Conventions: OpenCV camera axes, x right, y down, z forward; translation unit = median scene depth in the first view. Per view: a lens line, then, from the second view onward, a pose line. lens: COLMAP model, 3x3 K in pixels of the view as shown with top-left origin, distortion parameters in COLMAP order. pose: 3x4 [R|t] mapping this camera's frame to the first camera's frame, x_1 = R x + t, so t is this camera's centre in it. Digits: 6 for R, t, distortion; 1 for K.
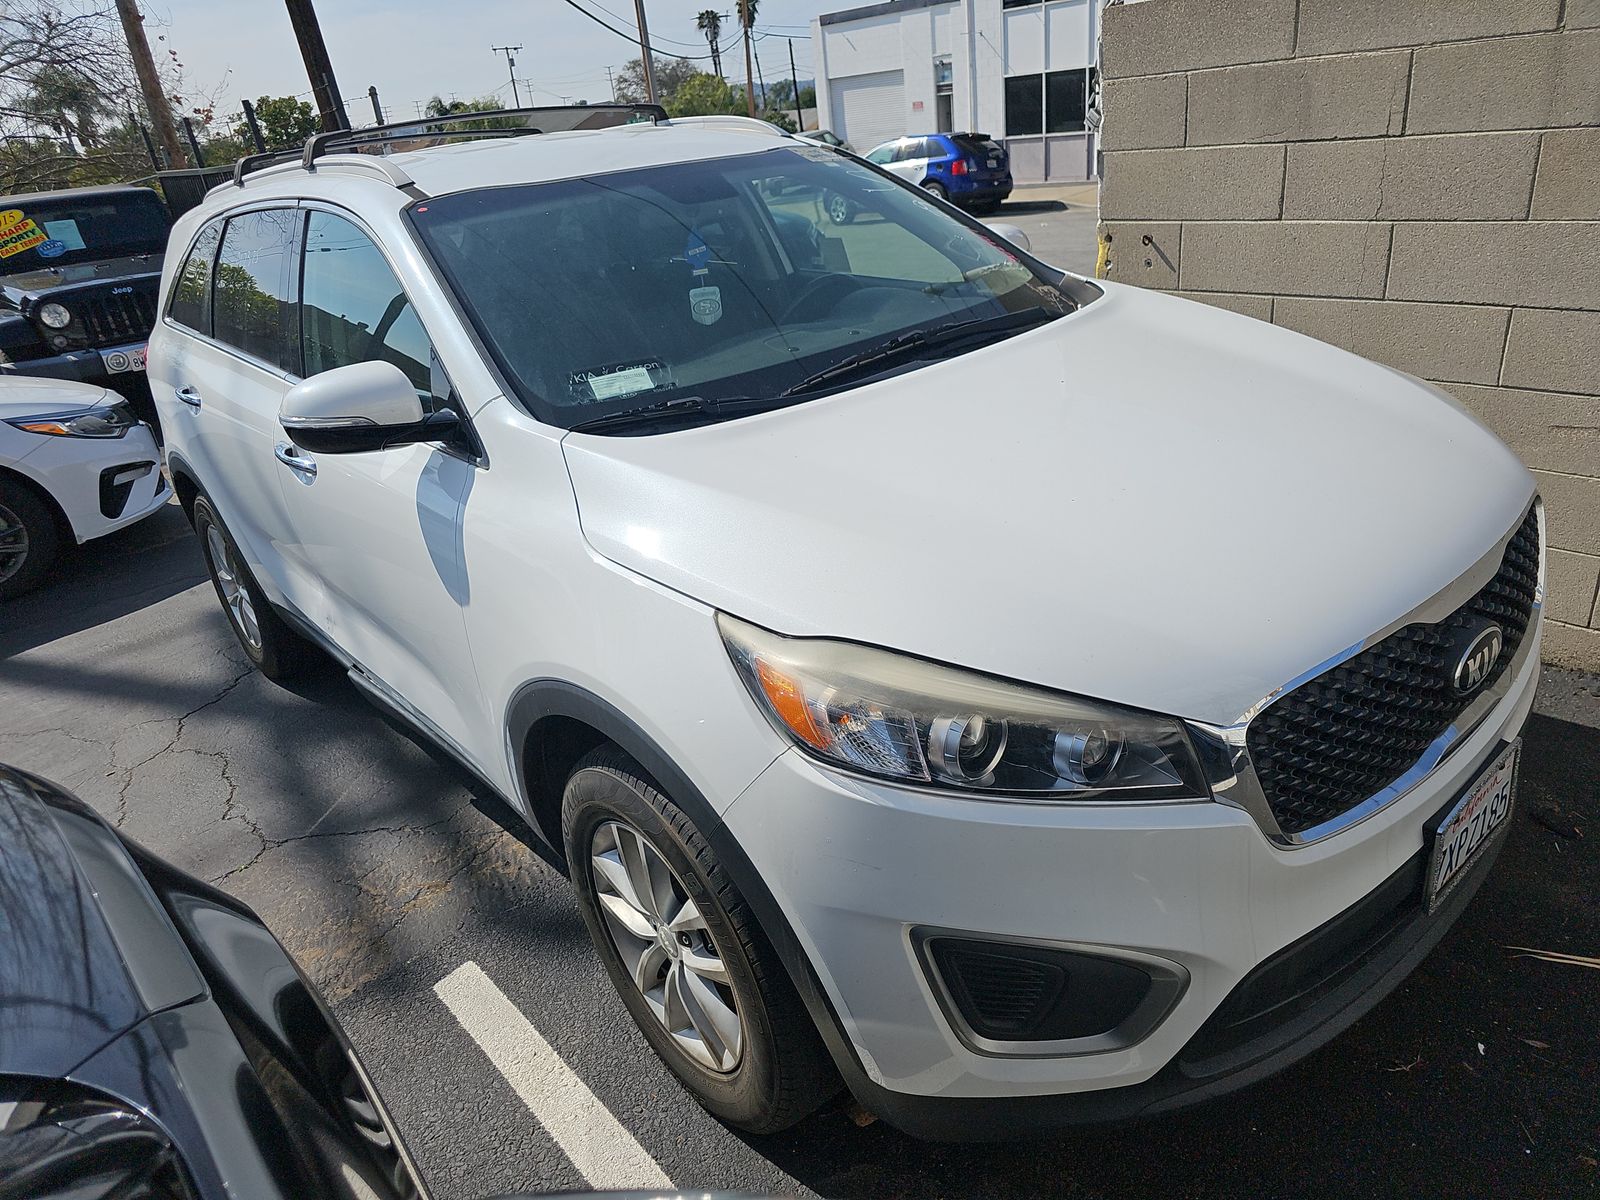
lens RADIAL K [[1072.4, 0, 805.0], [0, 1072.4, 599.3], [0, 0, 1]] dist [0.028750, -0.009672]
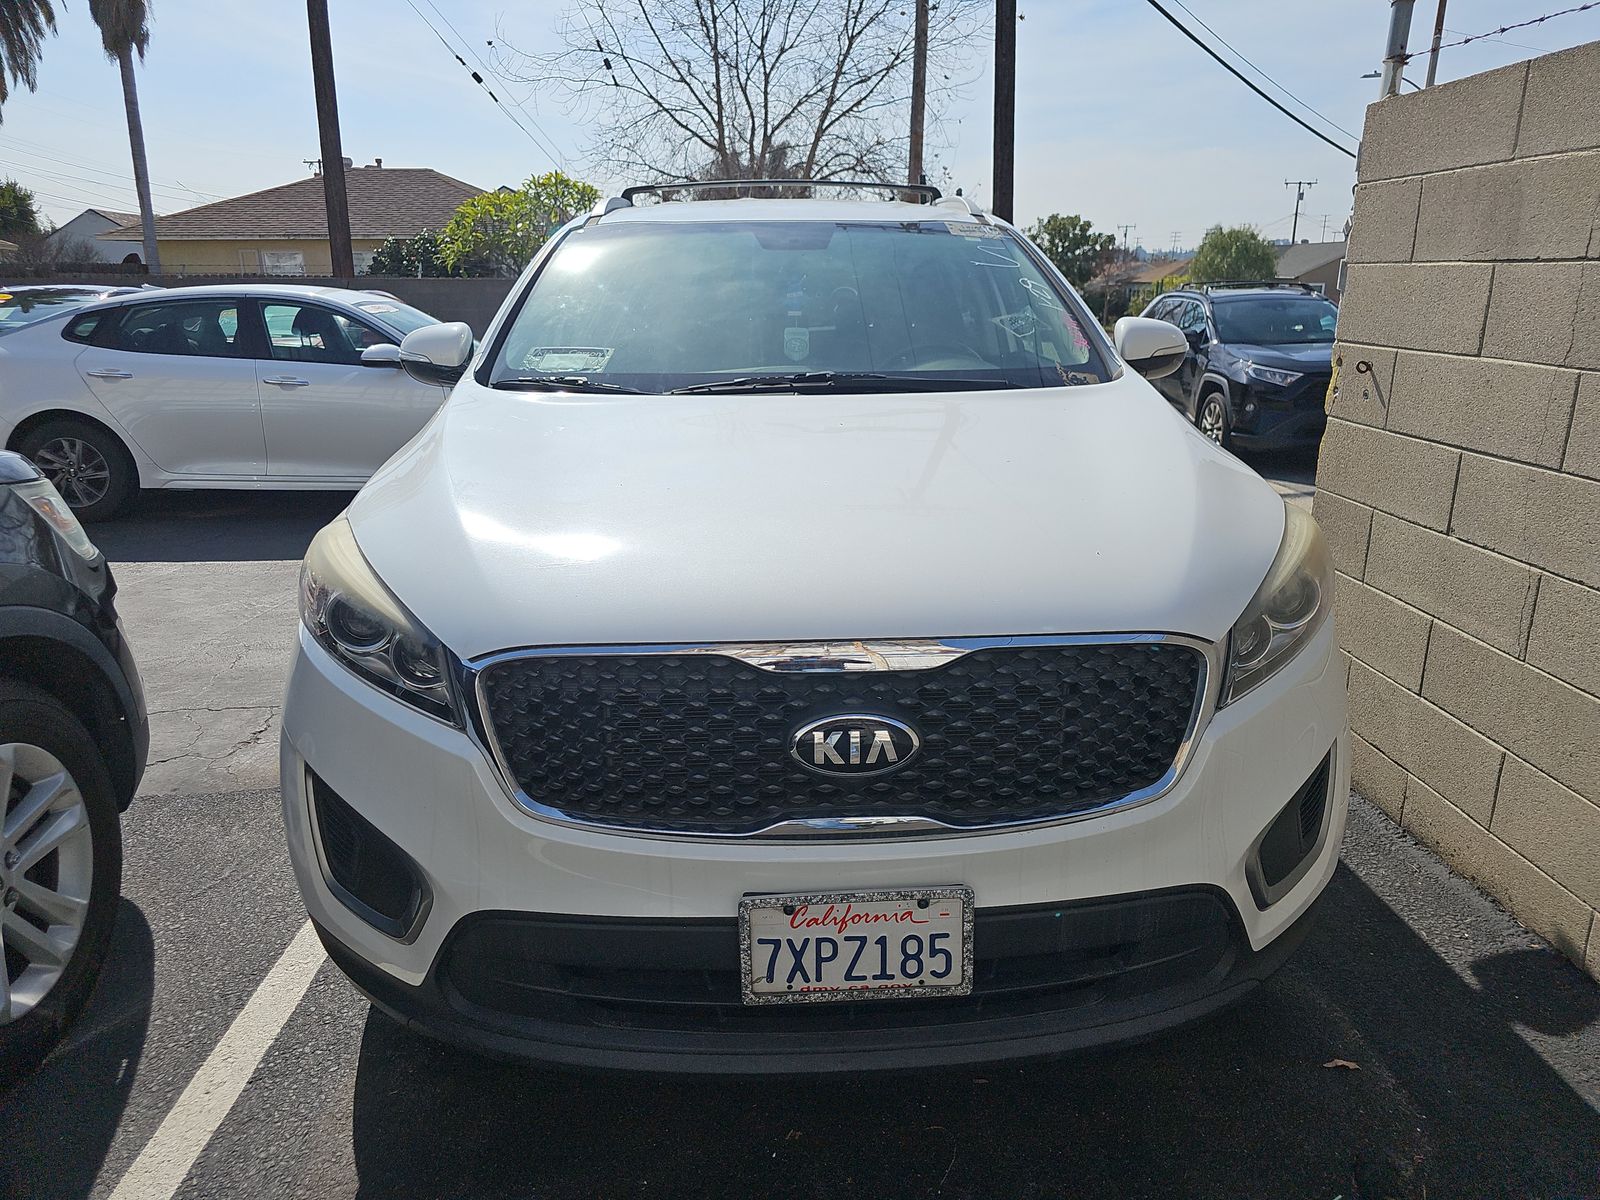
lens RADIAL K [[1072.4, 0, 812.3], [0, 1072.4, 607.7], [0, 0, 1]] dist [0.028750, -0.009672]
pose [[0.770426, 0.275256, -0.575046, 0.574196], [-0.329287, 0.944168, 0.010777, -0.024375], [0.545907, 0.181053, 0.818050, 0.116363]]
